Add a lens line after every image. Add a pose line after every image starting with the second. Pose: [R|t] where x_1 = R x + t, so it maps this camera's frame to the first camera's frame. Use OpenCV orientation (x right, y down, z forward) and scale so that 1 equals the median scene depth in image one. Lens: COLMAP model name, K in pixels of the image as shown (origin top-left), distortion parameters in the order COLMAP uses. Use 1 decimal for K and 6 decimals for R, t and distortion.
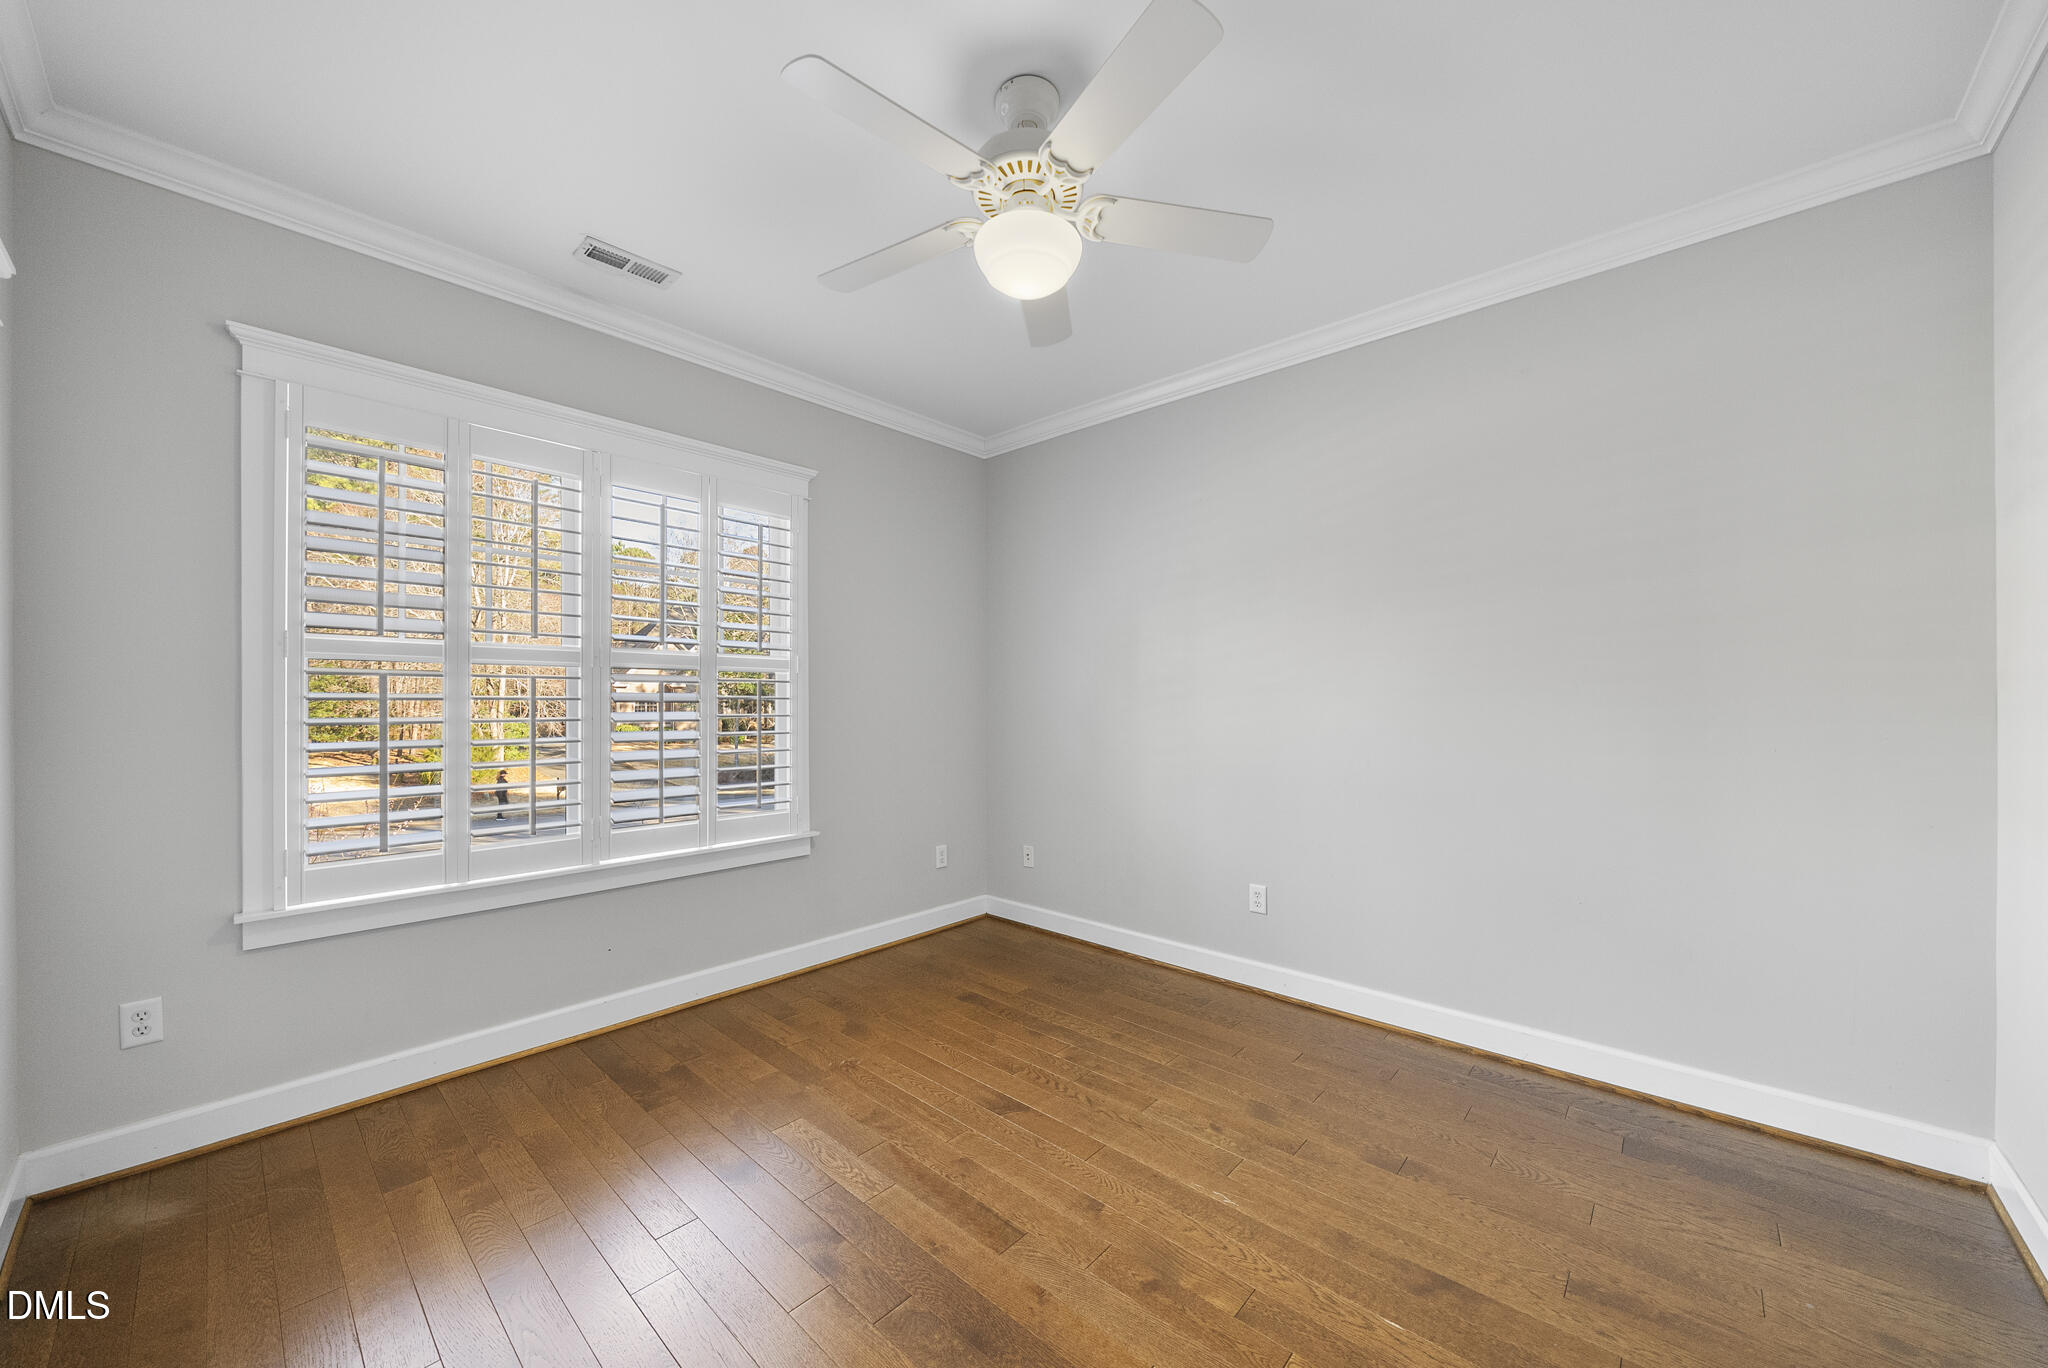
lens RADIAL K [[743.1, 0, 1032.8], [0, 743.1, 689.9], [0, 0, 1]] dist [-0.001960, -0.000209]
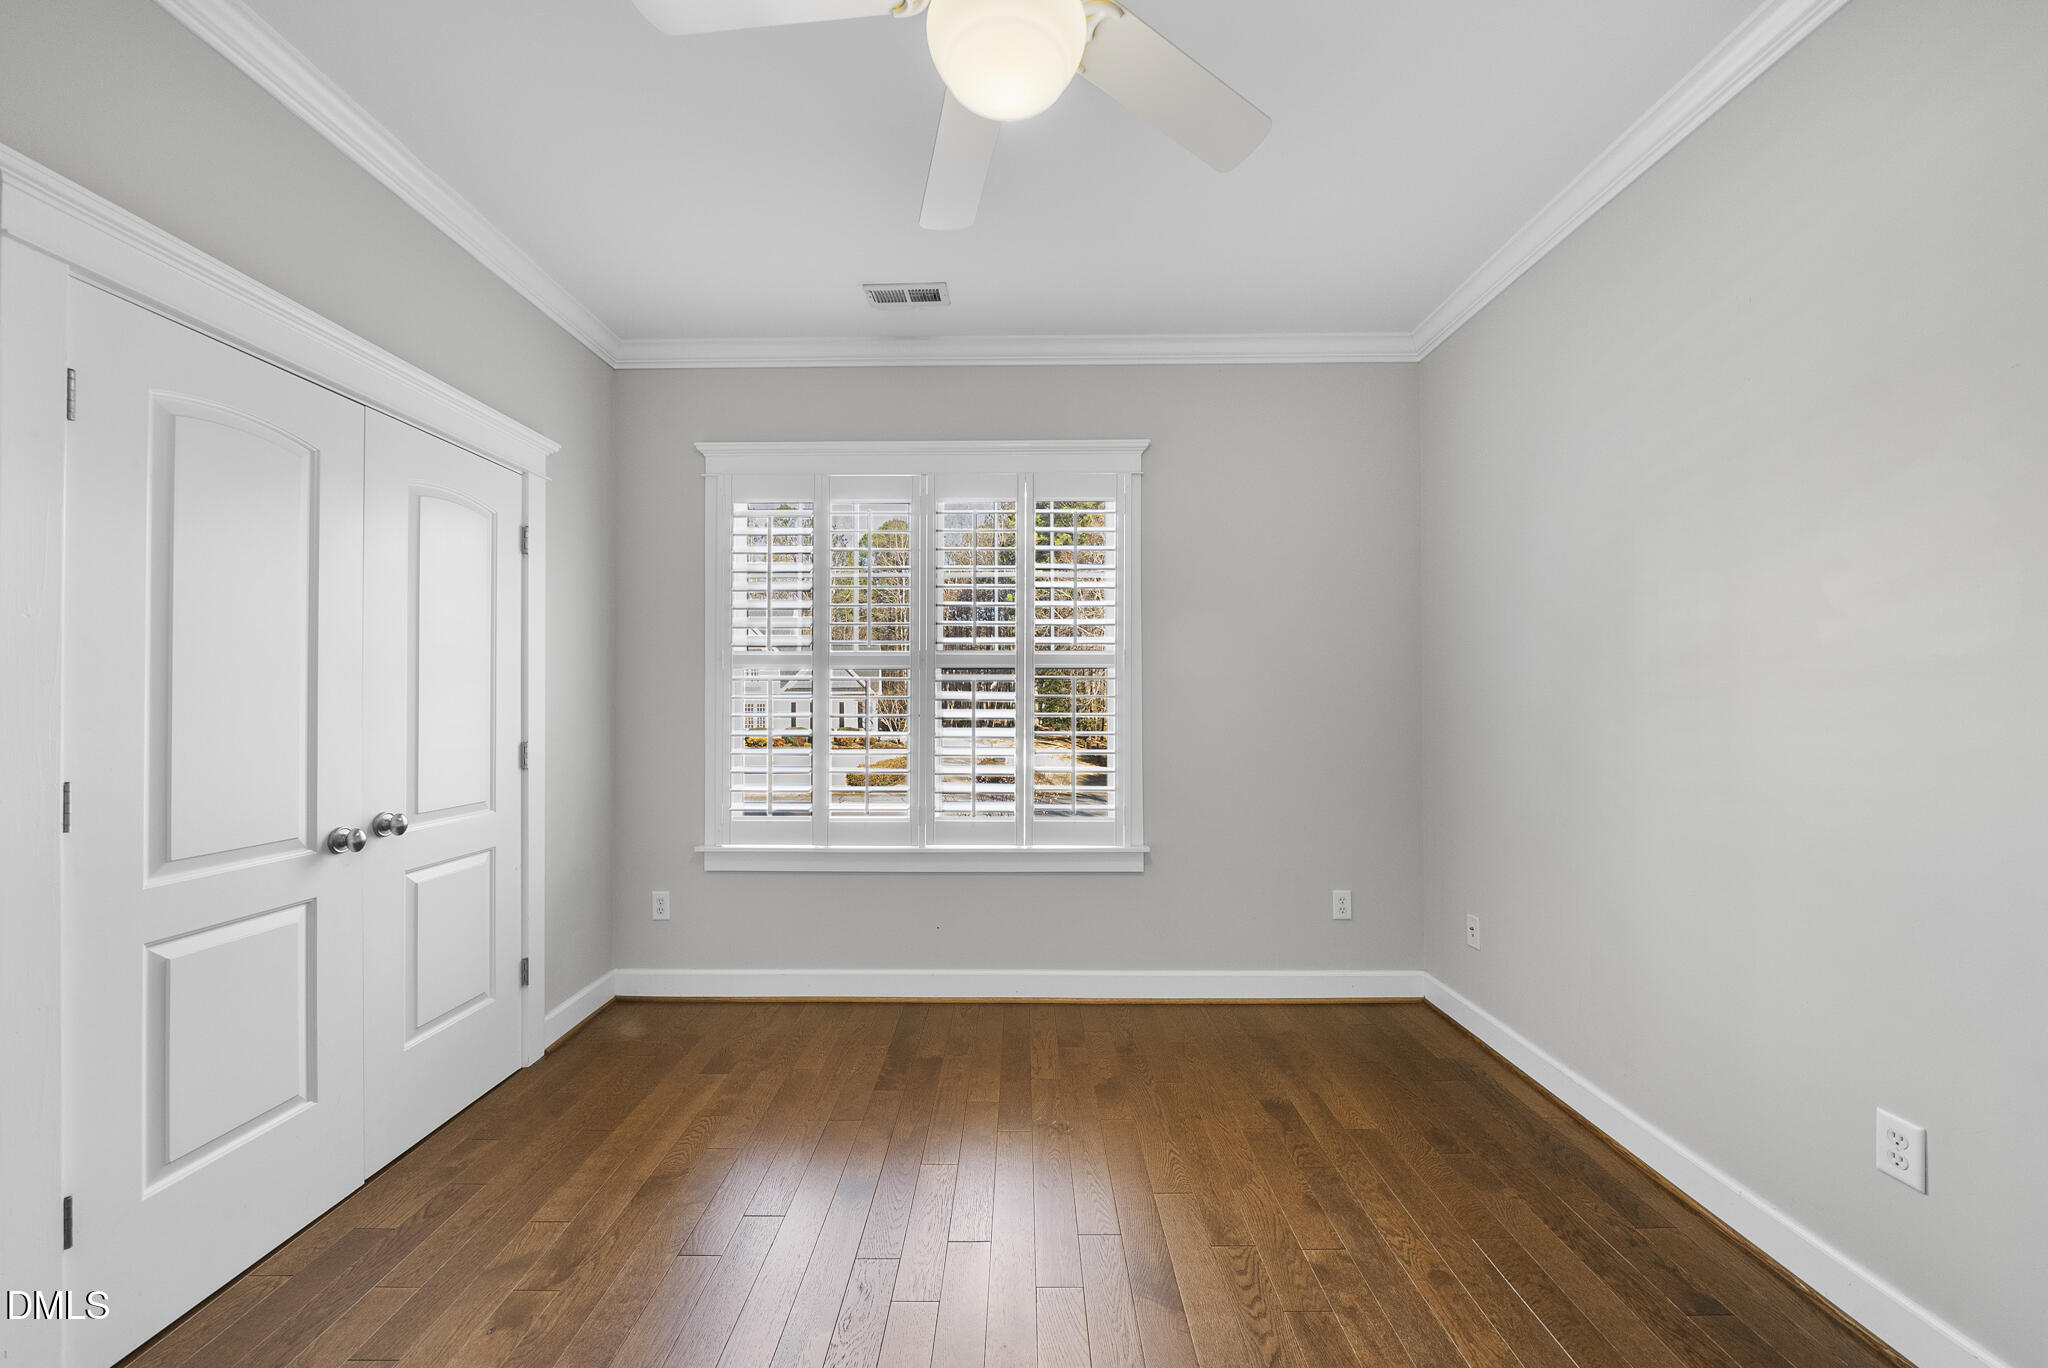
lens RADIAL K [[743.1, 0, 1018.9], [0, 743.1, 685.4], [0, 0, 1]] dist [-0.001960, -0.000209]
pose [[0.663178, -0.015064, -0.748310, 0.297748], [0.011626, 0.999884, -0.009824, 0.006123], [0.748371, -0.002185, 0.663276, 0.331573]]
